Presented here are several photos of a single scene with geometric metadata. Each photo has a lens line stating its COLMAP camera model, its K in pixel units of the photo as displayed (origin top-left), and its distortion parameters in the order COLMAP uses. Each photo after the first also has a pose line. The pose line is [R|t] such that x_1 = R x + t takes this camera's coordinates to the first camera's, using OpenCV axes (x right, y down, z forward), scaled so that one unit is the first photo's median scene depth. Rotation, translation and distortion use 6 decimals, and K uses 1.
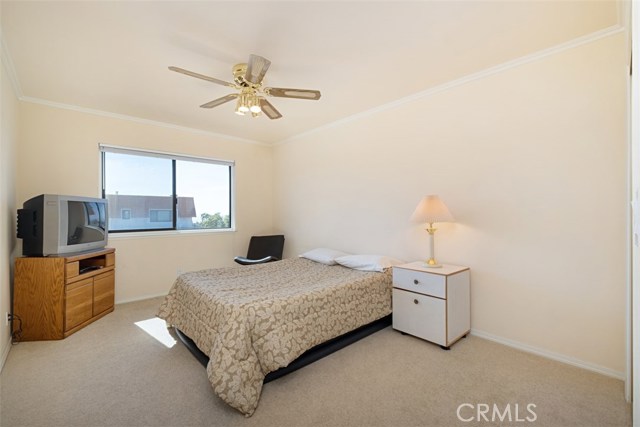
lens RADIAL K [[278.2, 0, 319.1], [0, 278.2, 213.2], [0, 0, 1]] dist [0.006529, -0.005815]
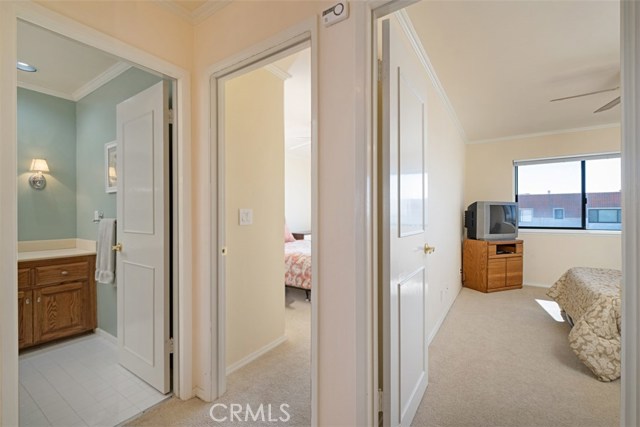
lens RADIAL K [[278.2, 0, 320.1], [0, 278.2, 212.9], [0, 0, 1]] dist [0.006529, -0.005815]
pose [[0.244030, 0.002066, -0.969765, 0.350934], [-0.000661, 0.999998, 0.001964, -0.003193], [0.969767, 0.000162, 0.244031, -0.275923]]
